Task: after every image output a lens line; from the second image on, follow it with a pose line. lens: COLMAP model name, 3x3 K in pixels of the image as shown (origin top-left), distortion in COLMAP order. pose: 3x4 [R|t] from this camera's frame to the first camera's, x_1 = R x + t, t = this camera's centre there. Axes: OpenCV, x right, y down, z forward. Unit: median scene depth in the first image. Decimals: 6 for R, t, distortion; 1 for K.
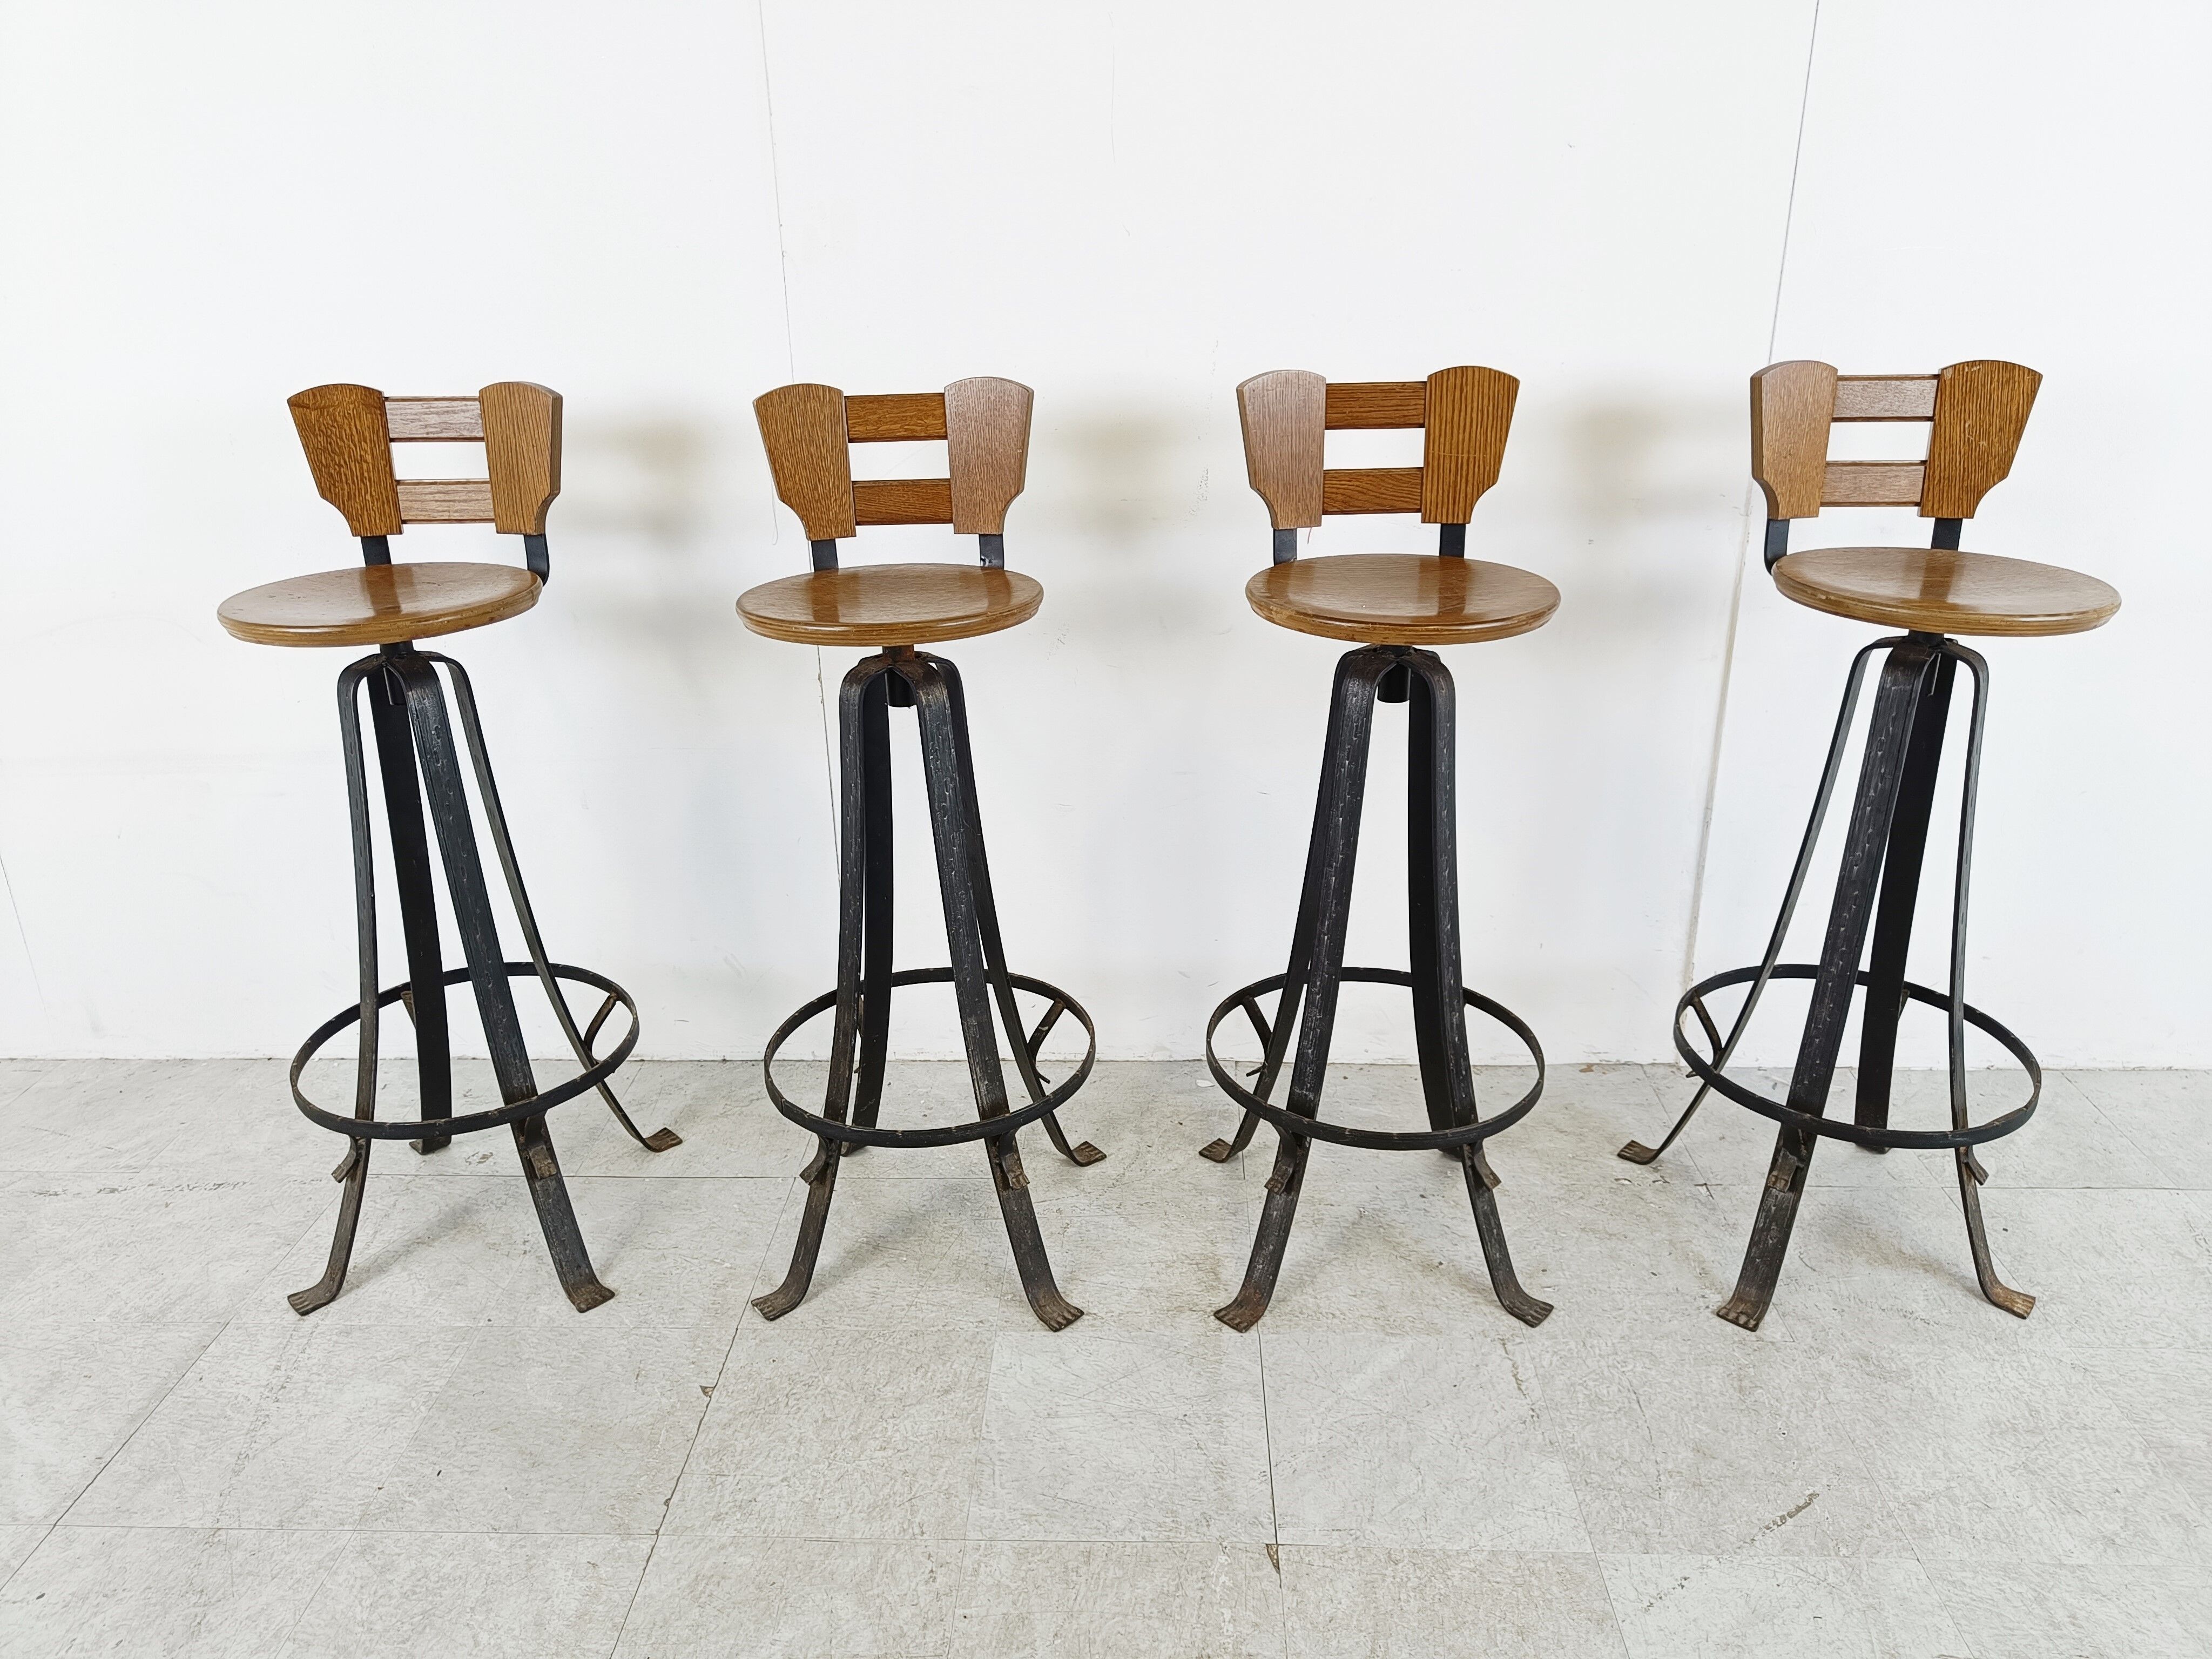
lens RADIAL K [[1541.4, 0, 1104.2], [0, 1541.4, 816.5], [0, 0, 1]] dist [0.009087, -0.001198]
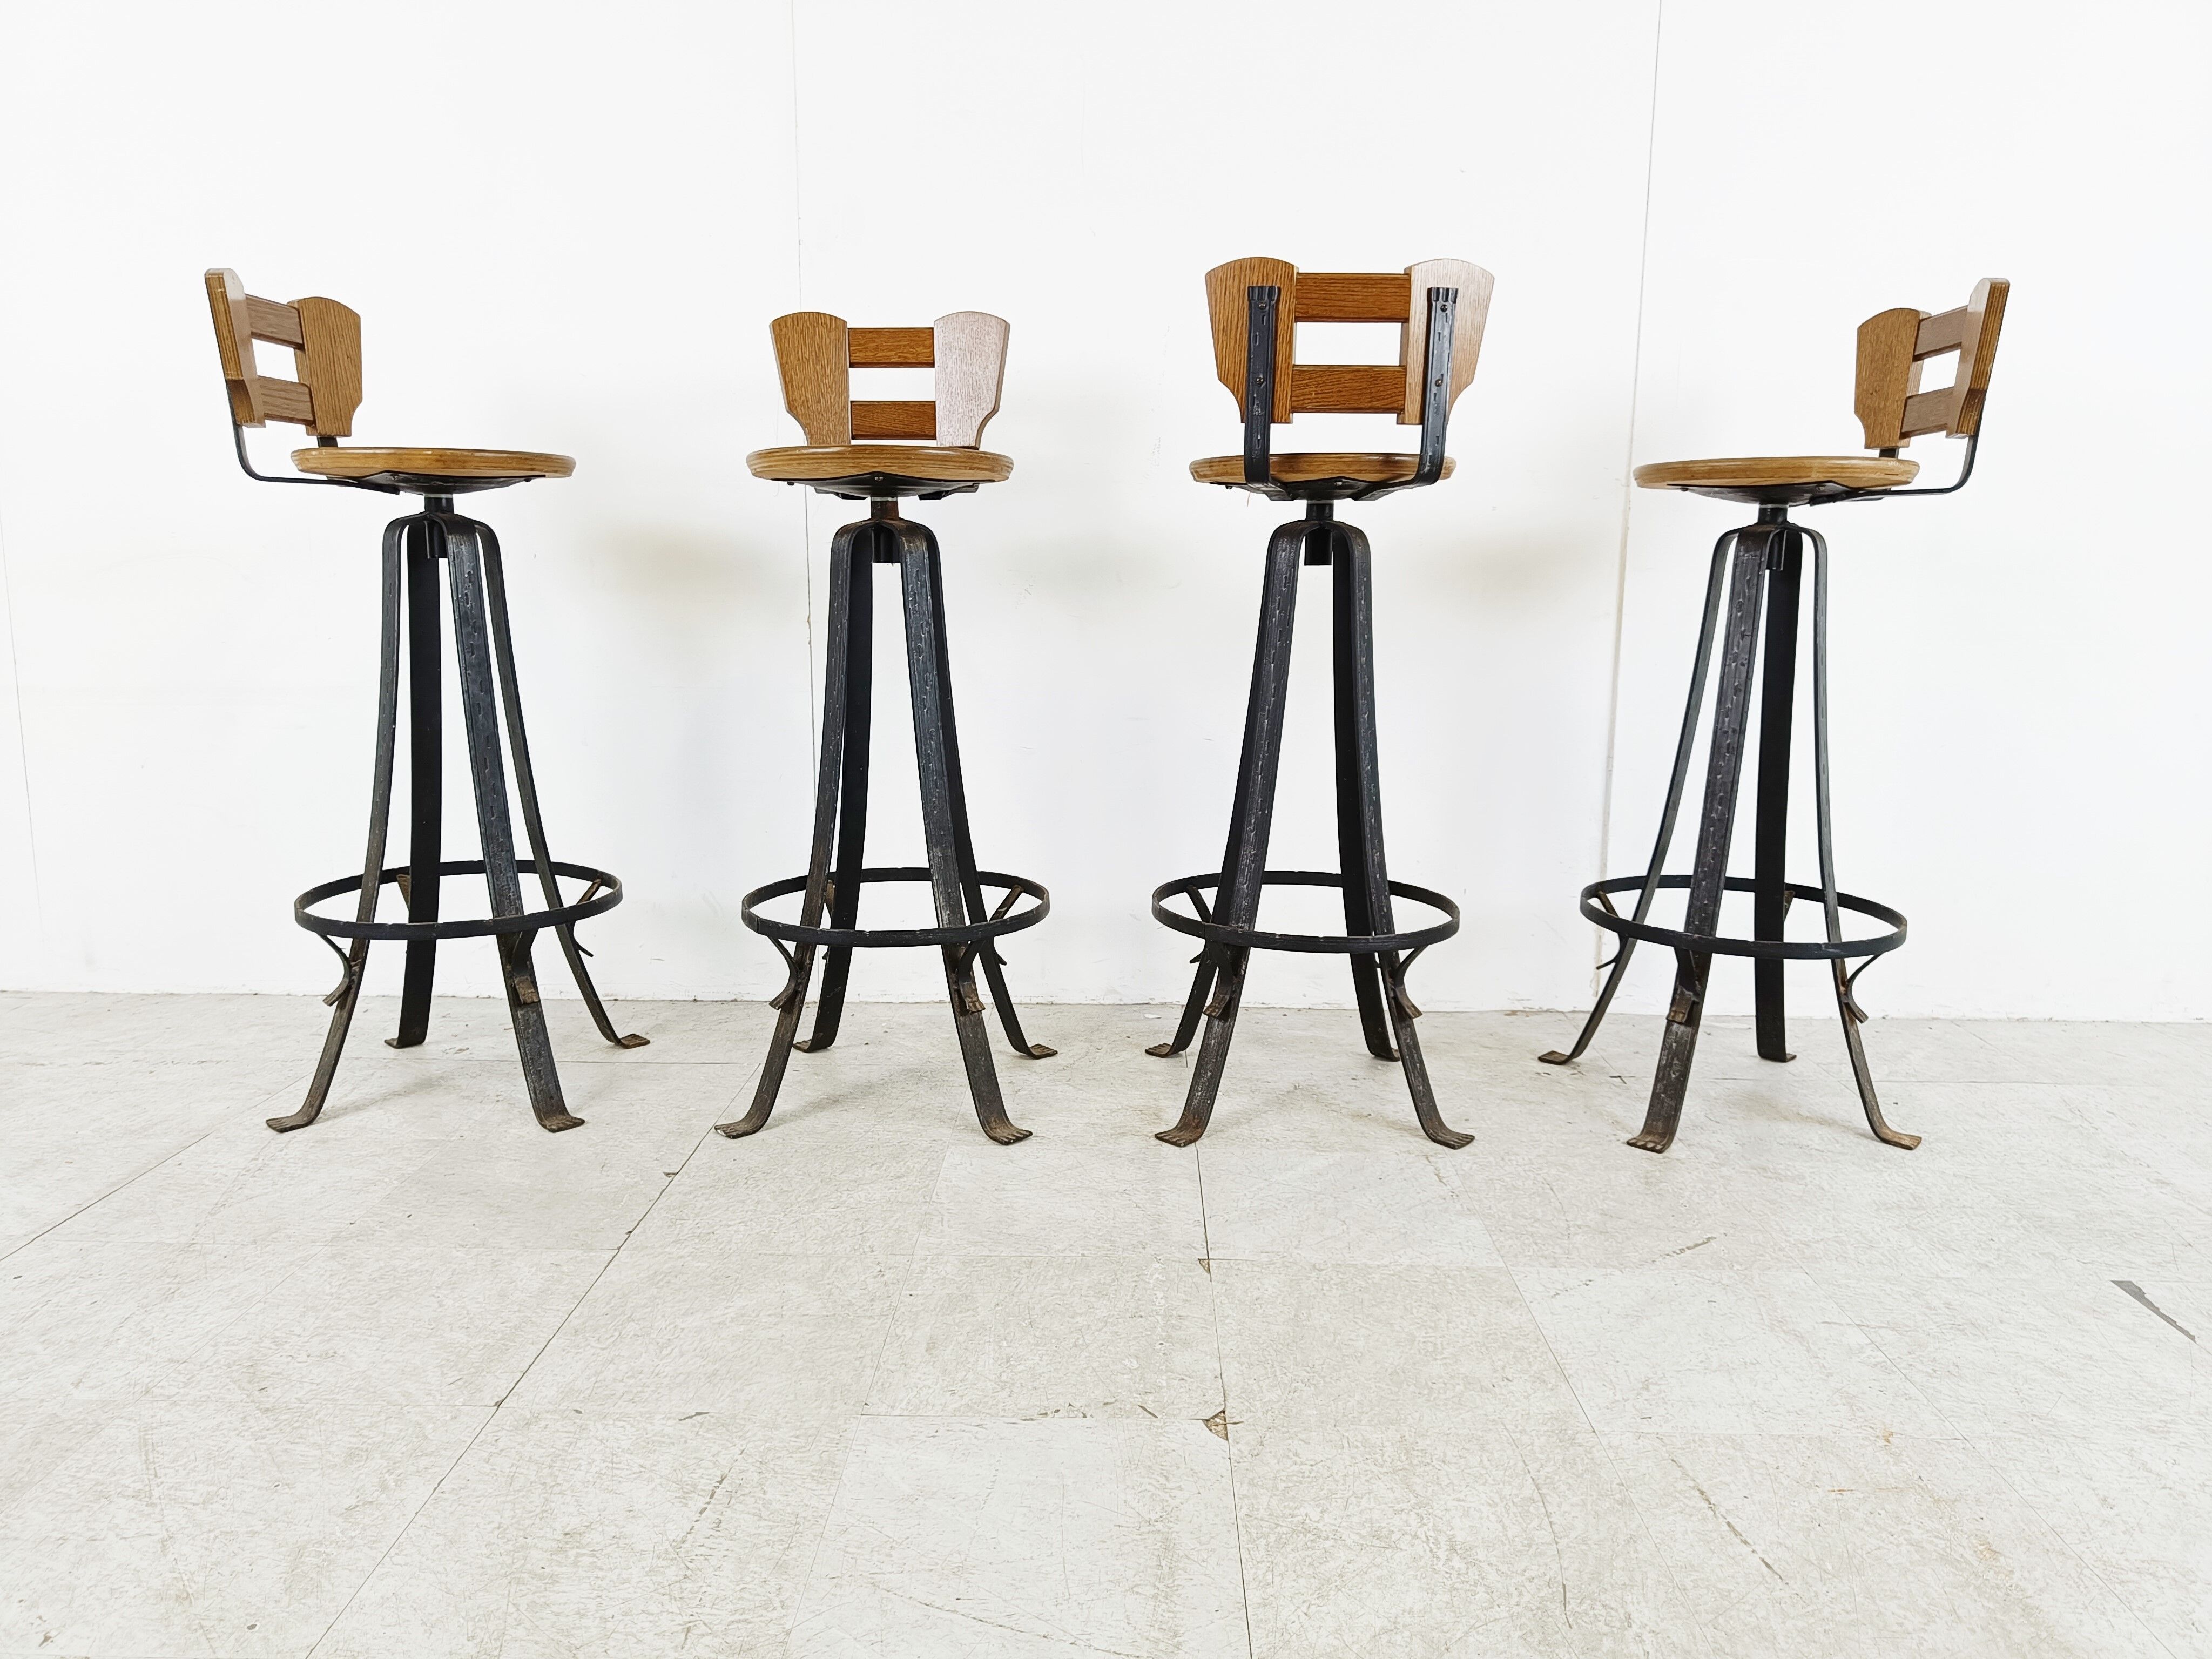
lens RADIAL K [[1541.4, 0, 1107.4], [0, 1541.4, 839.5], [0, 0, 1]] dist [0.009087, -0.001198]
pose [[0.999504, 0.022261, 0.022274, 0.010854], [-0.017583, 0.981295, -0.191707, 0.336498], [-0.026125, 0.191220, 0.981199, -0.077005]]
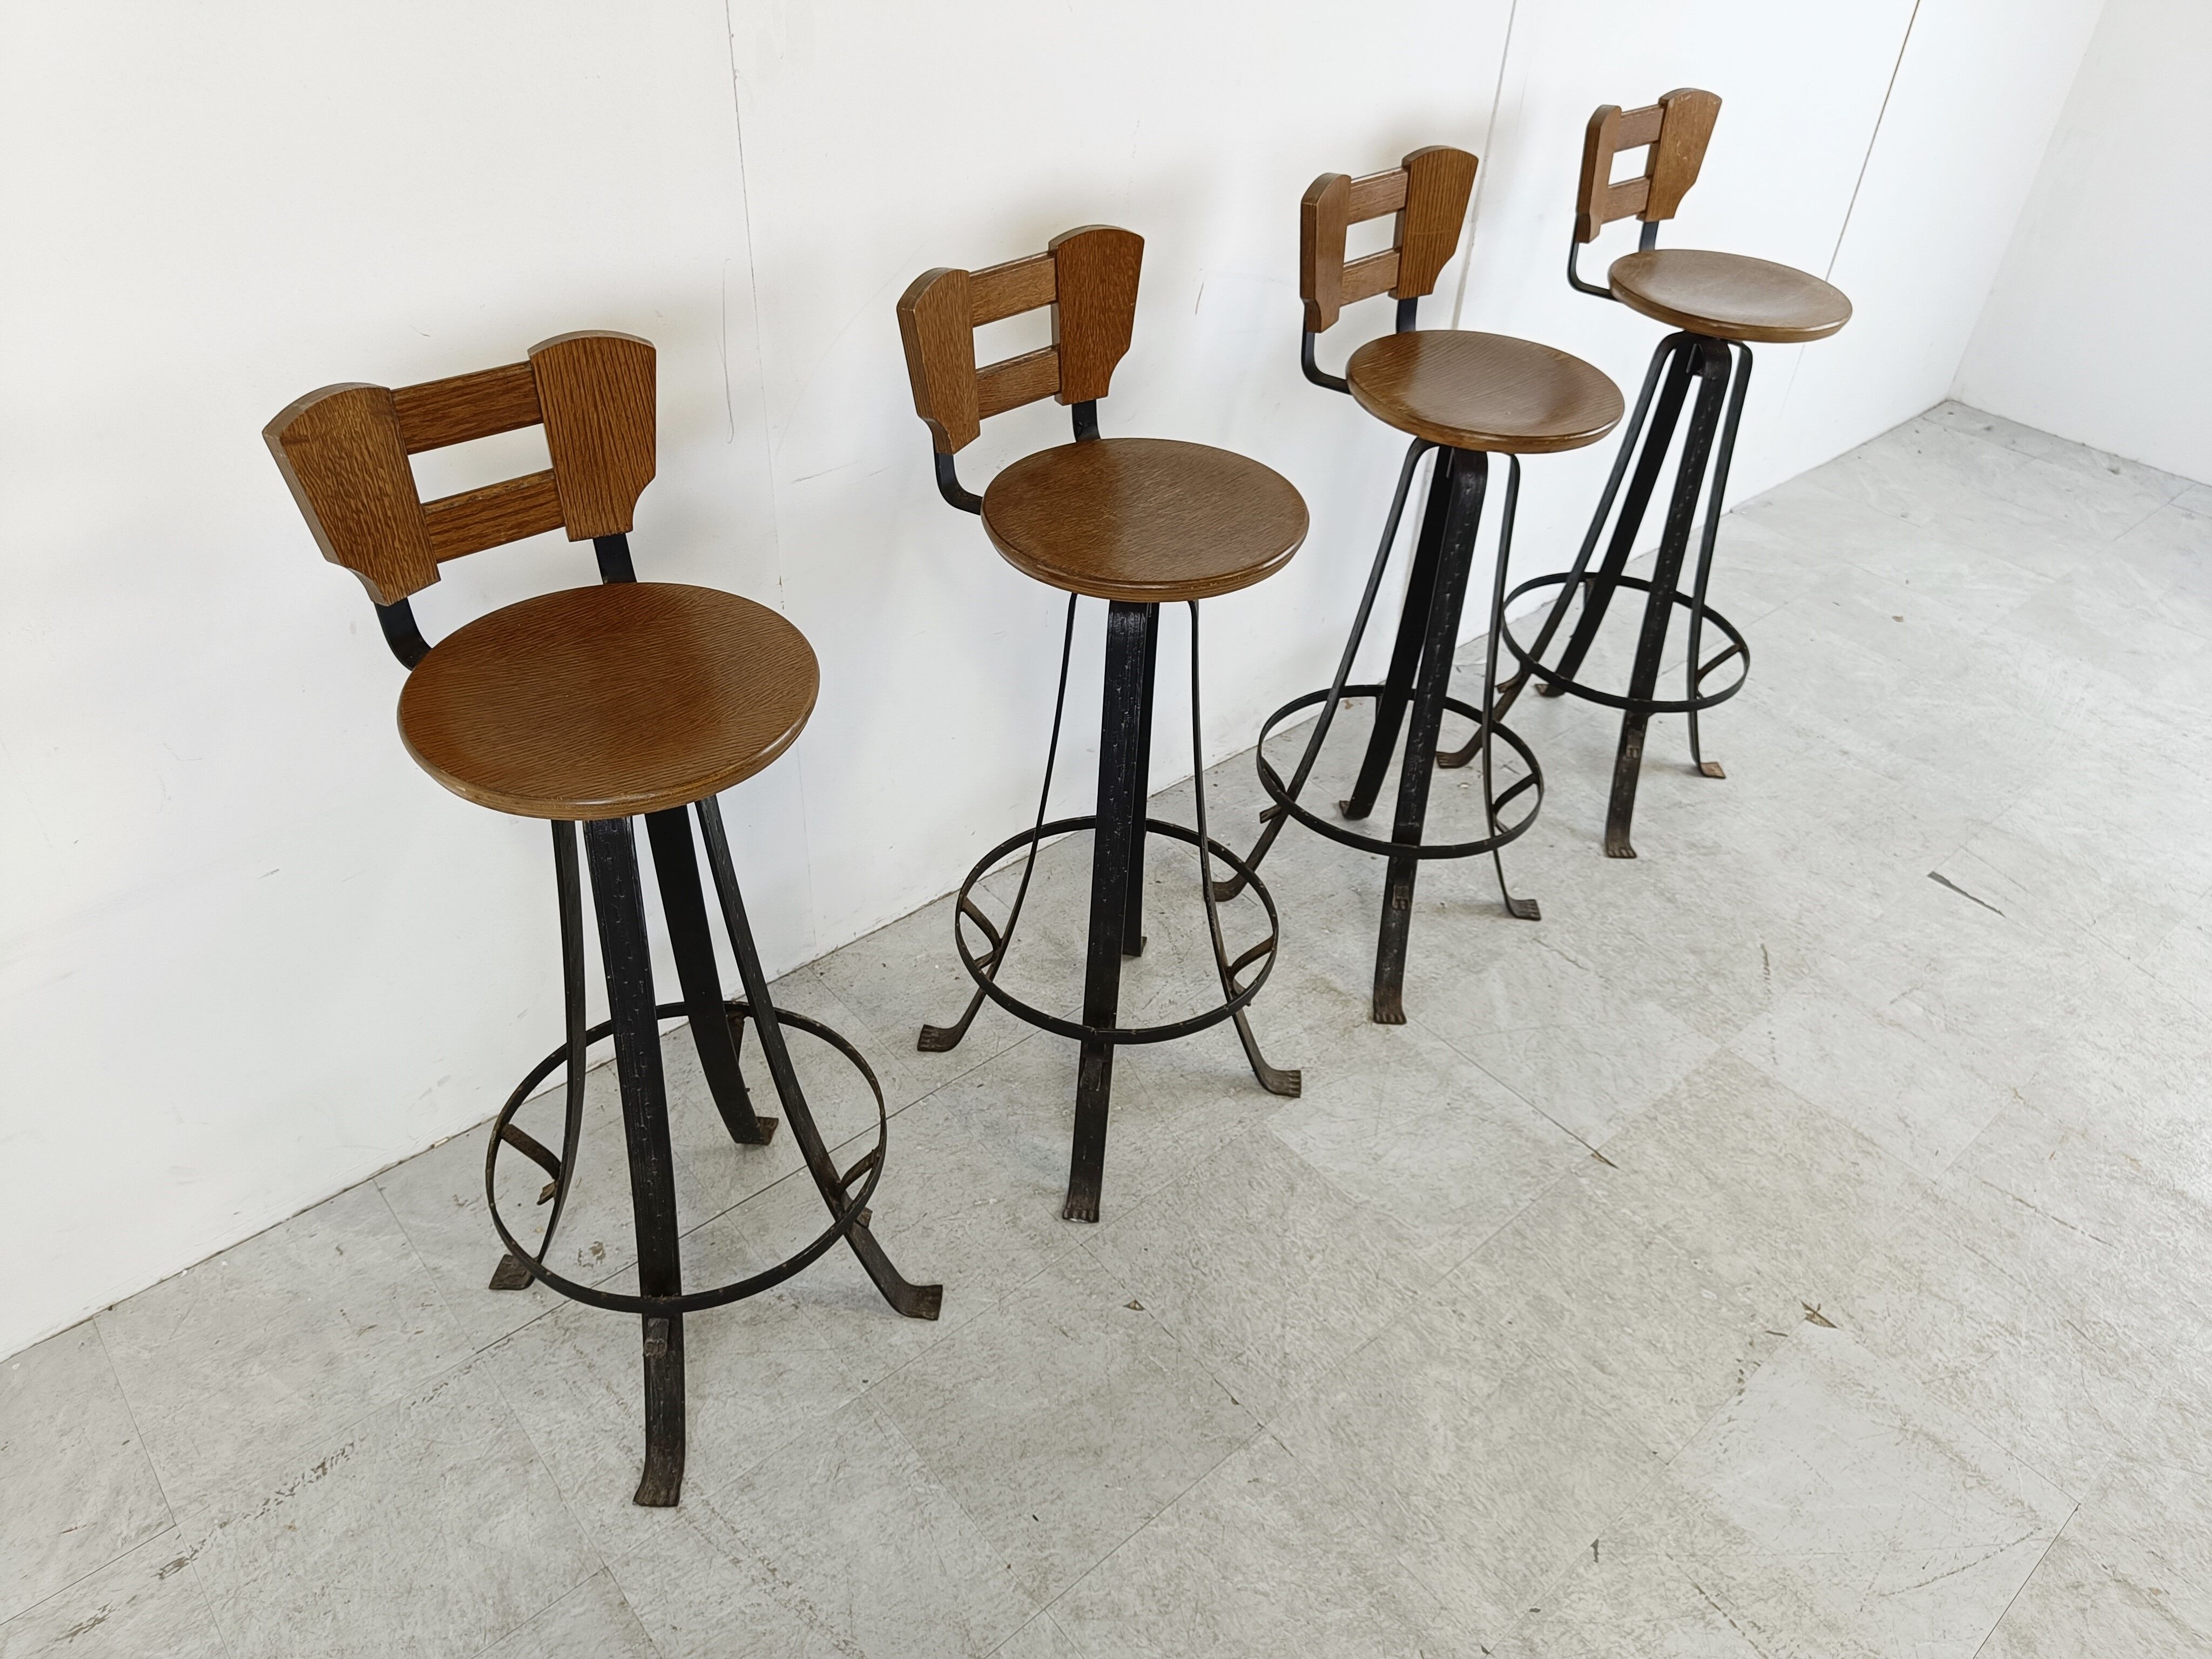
lens RADIAL K [[1541.4, 0, 1103.9], [0, 1541.4, 820.5], [0, 0, 1]] dist [0.009087, -0.001198]
pose [[0.731973, -0.378049, 0.566828, -0.721524], [0.192118, 0.912704, 0.360642, -0.298572], [-0.653686, -0.155082, 0.740705, 0.287692]]
